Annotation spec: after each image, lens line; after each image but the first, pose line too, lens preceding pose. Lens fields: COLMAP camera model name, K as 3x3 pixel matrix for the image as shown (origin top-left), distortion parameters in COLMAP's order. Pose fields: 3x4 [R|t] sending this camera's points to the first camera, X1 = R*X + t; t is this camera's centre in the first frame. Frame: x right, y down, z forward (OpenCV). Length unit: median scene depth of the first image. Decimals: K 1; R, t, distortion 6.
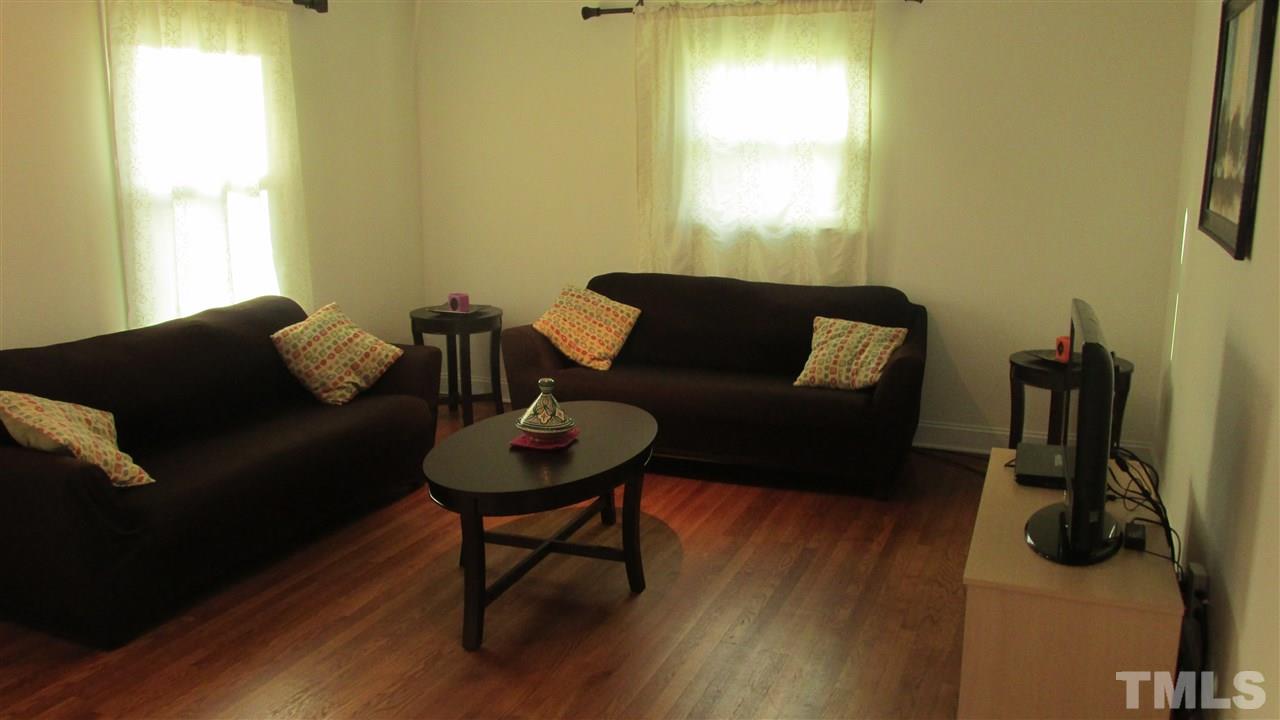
lens RADIAL K [[1088.3, 0, 640.0], [0, 1088.3, 360.0], [0, 0, 1]] dist [-0.006907, -0.003867]
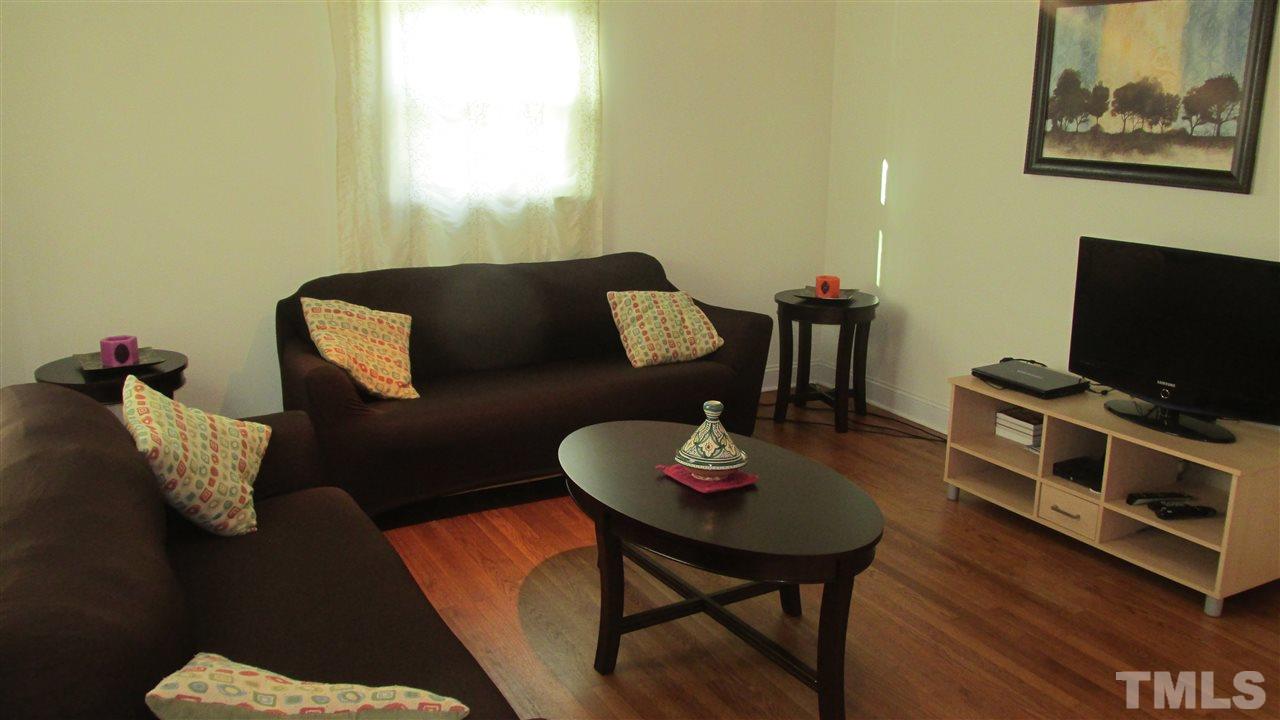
lens RADIAL K [[1060.5, 0, 640.0], [0, 1060.5, 360.0], [0, 0, 1]] dist [-0.005030, -0.041401]
pose [[0.647715, -0.183035, 0.739570, -0.484947], [0.157249, 0.981929, 0.105297, -0.071799], [-0.745479, 0.048095, 0.664792, 0.372834]]
